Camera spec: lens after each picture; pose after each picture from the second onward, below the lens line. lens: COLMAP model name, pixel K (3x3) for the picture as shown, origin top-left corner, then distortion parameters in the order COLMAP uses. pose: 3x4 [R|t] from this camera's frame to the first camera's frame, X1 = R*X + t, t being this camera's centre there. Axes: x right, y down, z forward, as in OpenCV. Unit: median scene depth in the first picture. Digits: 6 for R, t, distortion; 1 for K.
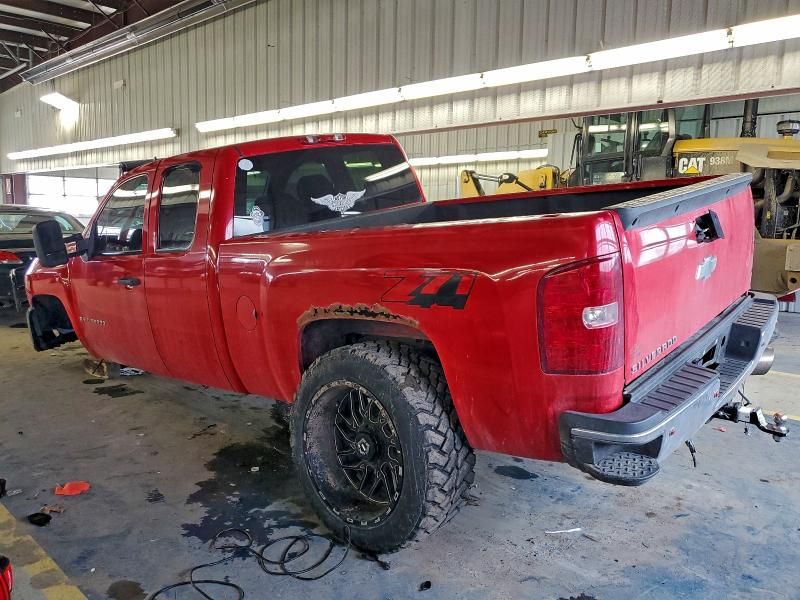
lens RADIAL K [[609.3, 0, 399.0], [0, 609.3, 301.0], [0, 0, 1]] dist [0.001015, -0.003199]
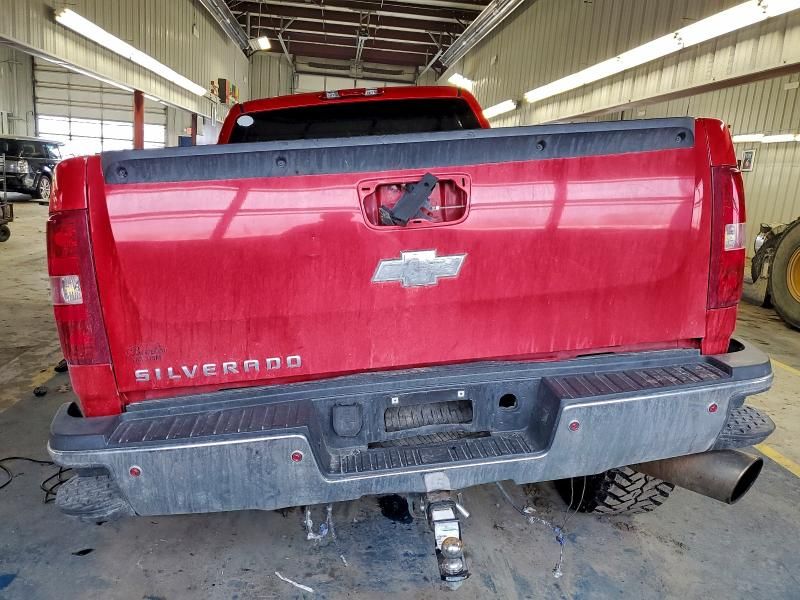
lens RADIAL K [[609.3, 0, 399.0], [0, 609.3, 301.0], [0, 0, 1]] dist [0.001015, -0.003199]
pose [[0.742098, 0.166123, -0.649379, 0.279145], [-0.141998, 0.985775, 0.089907, -0.024446], [0.655078, 0.025491, 0.755131, 0.164135]]
